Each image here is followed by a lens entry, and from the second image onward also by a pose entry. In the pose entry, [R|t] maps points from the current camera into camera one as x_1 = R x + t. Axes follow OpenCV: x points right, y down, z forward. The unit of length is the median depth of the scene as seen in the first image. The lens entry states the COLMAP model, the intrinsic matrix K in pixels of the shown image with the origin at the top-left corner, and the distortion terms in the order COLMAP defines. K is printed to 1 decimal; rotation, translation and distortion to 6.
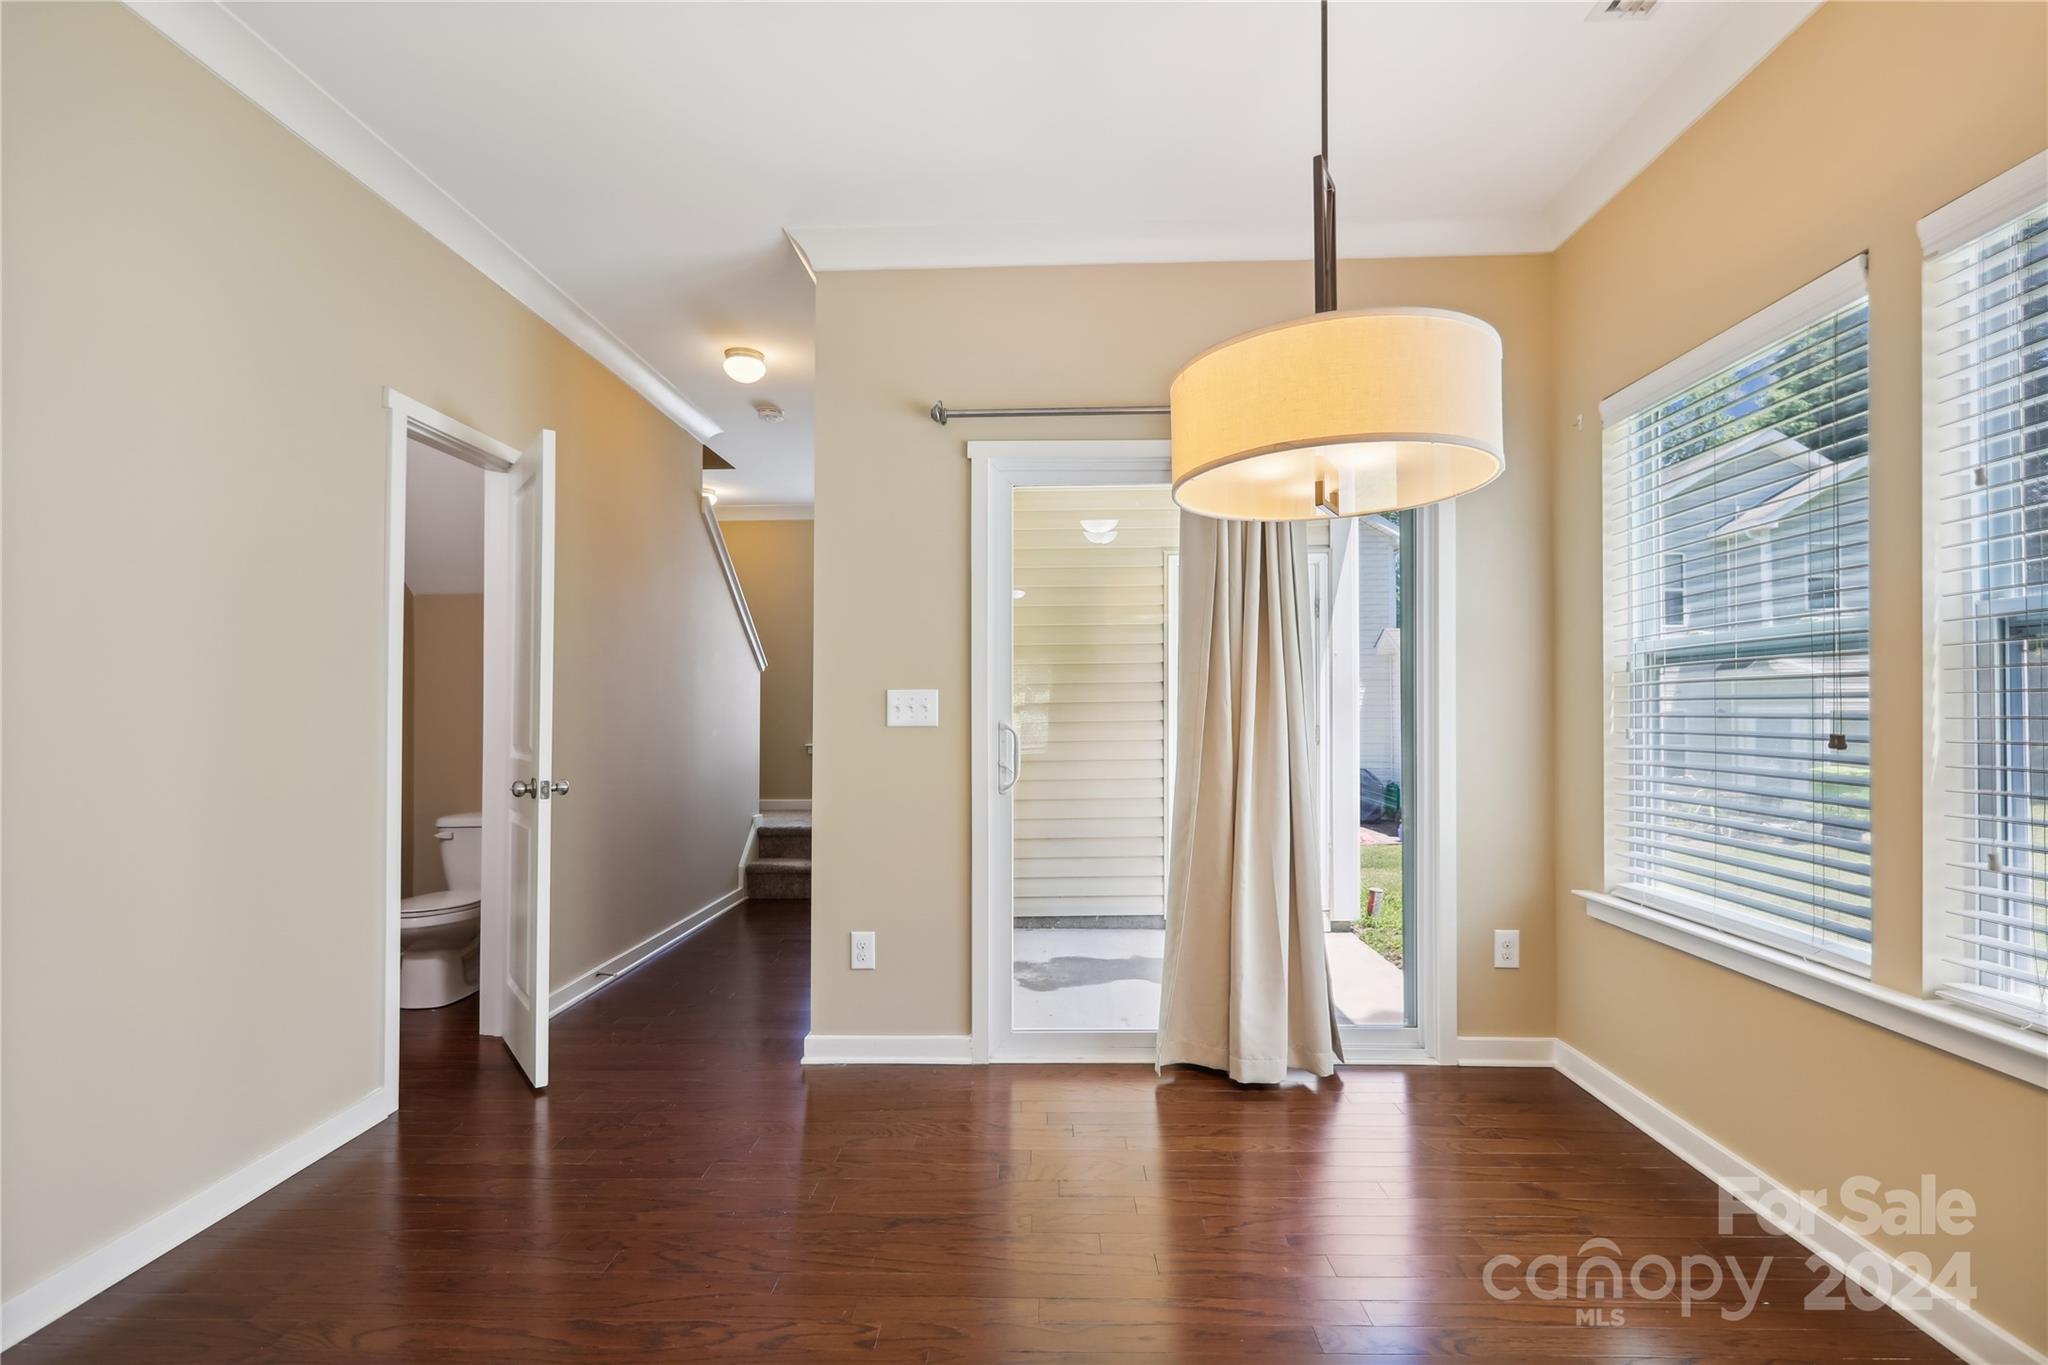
lens RADIAL K [[926.2, 0, 1029.2], [0, 926.2, 706.7], [0, 0, 1]] dist [-0.004492, 0.001695]
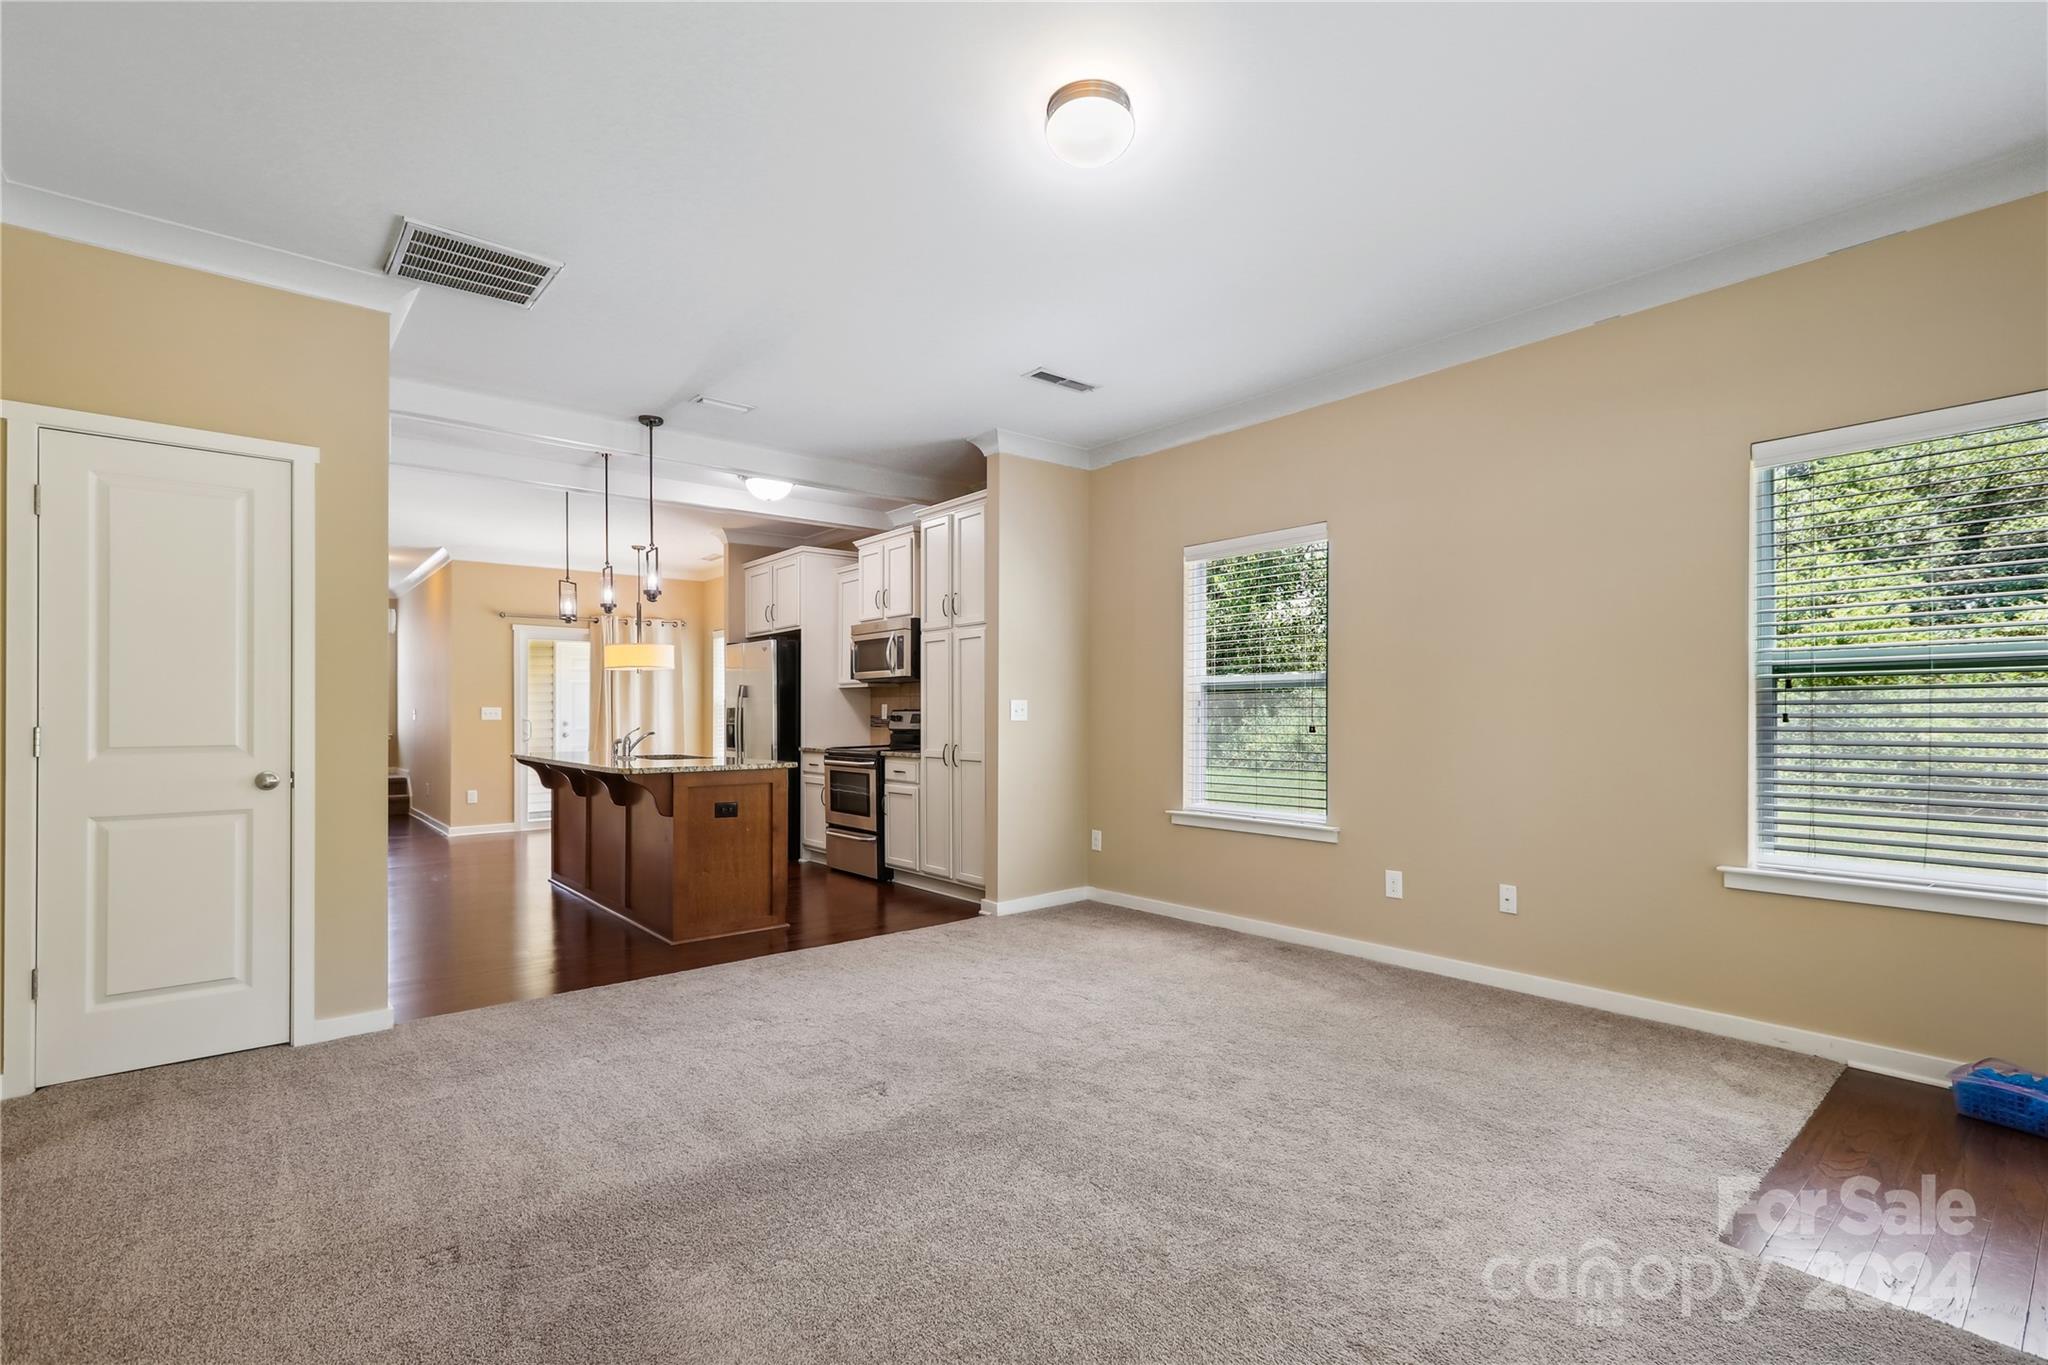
lens RADIAL K [[926.2, 0, 1023.1], [0, 926.2, 718.6], [0, 0, 1]] dist [-0.004492, 0.001695]
pose [[0.742878, 0.004205, 0.669413, -0.838301], [-0.006595, 0.999978, 0.001037, 0.003837], [-0.669394, -0.005185, 0.742889, -2.315364]]
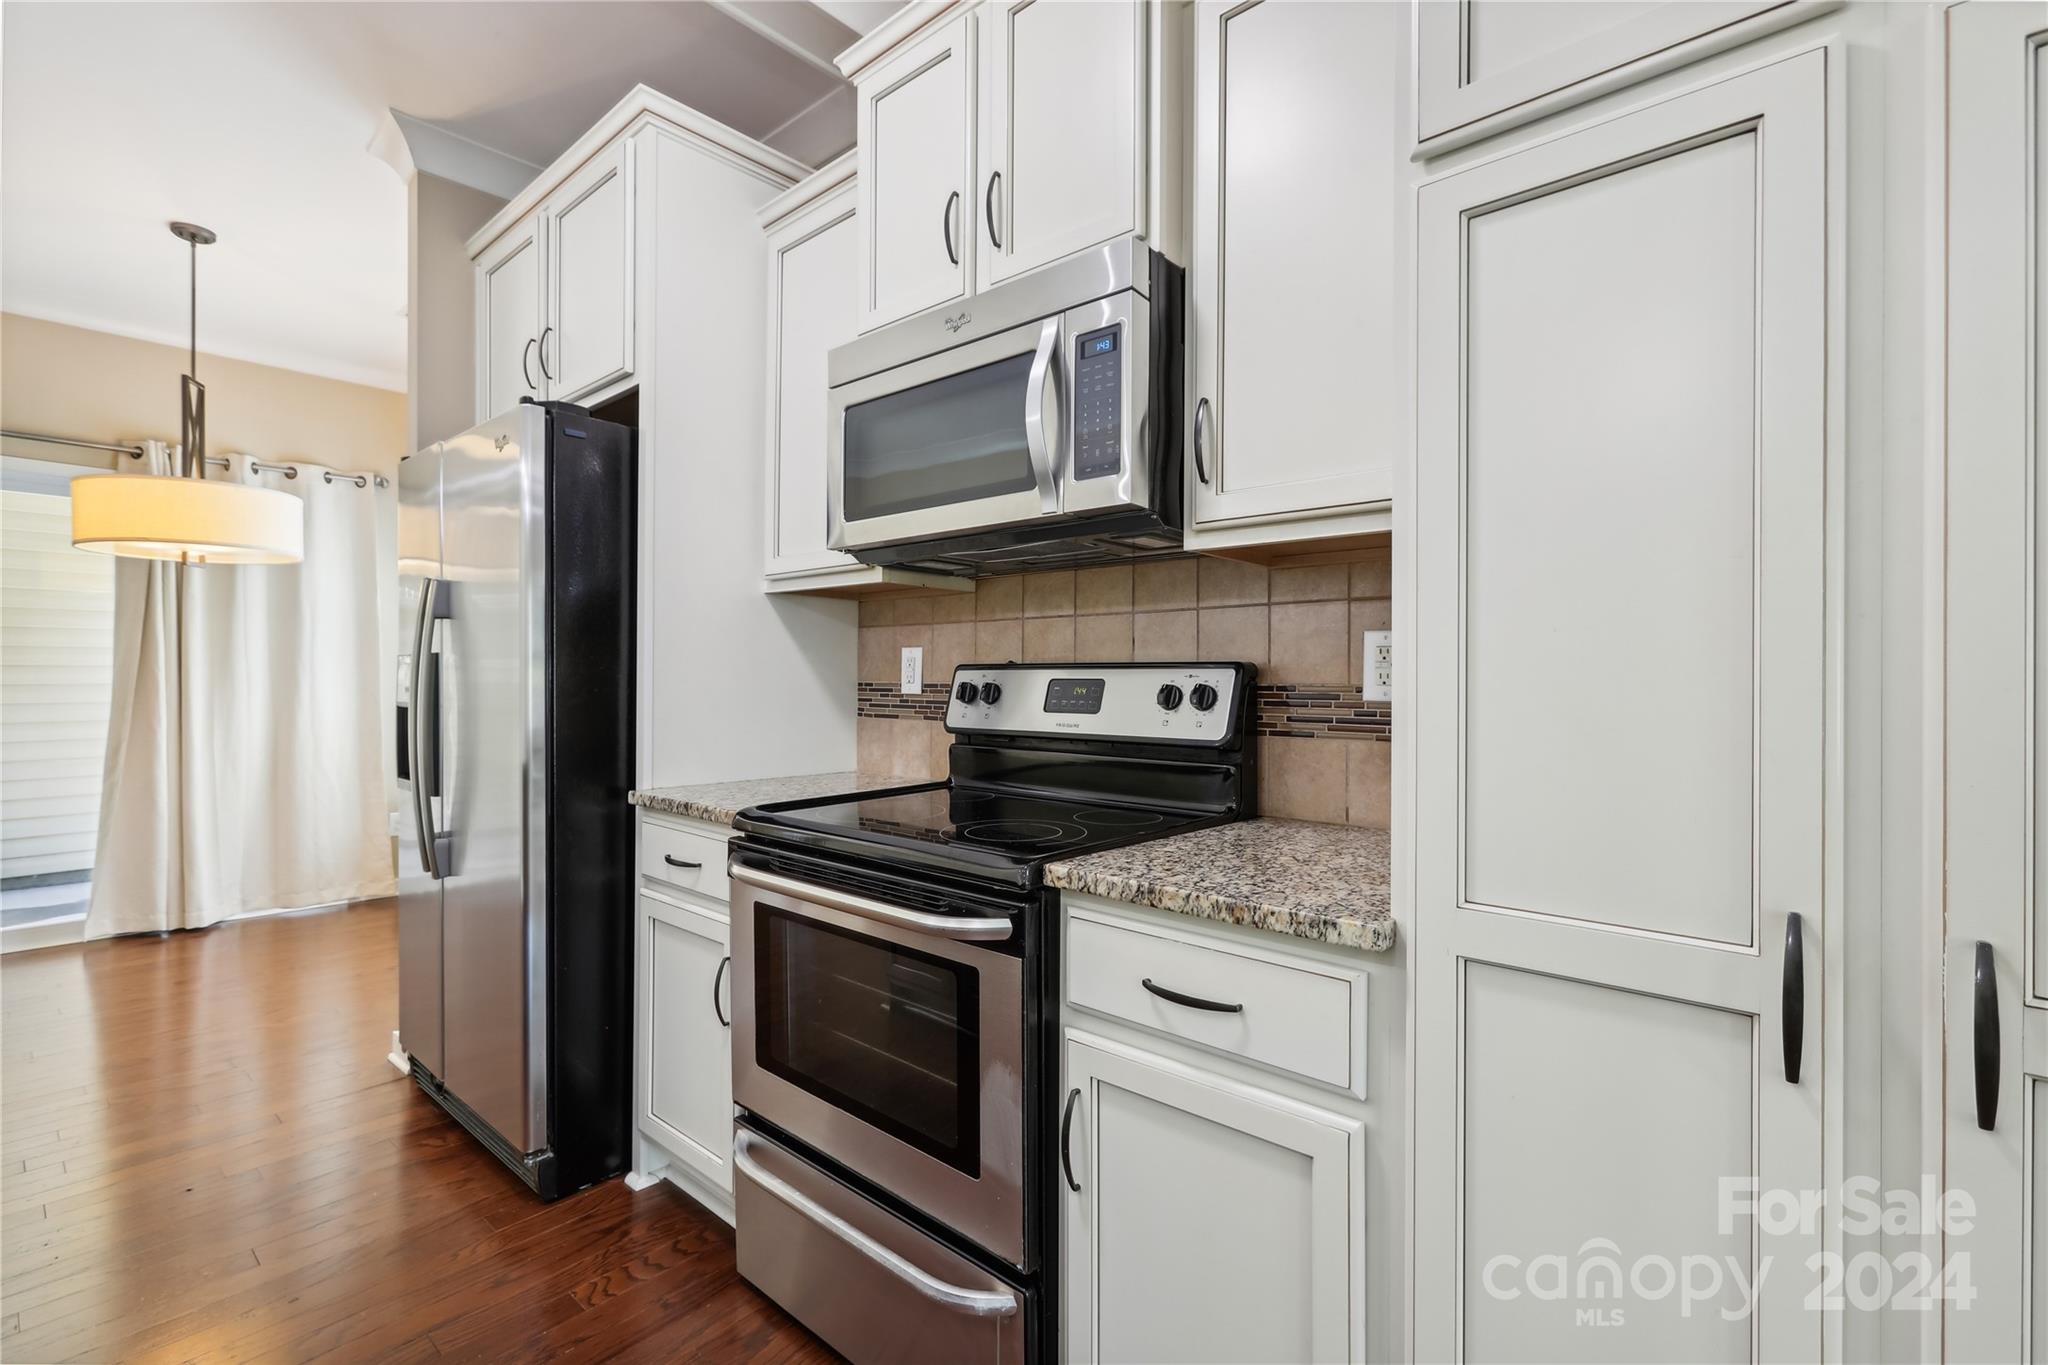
lens RADIAL K [[926.2, 0, 1034.3], [0, 926.2, 690.8], [0, 0, 1]] dist [-0.004492, 0.001695]
pose [[0.627402, 0.004707, 0.778682, -0.039999], [-0.014513, 0.999879, 0.005650, 0.002175], [-0.778560, -0.014845, 0.627394, -0.864834]]
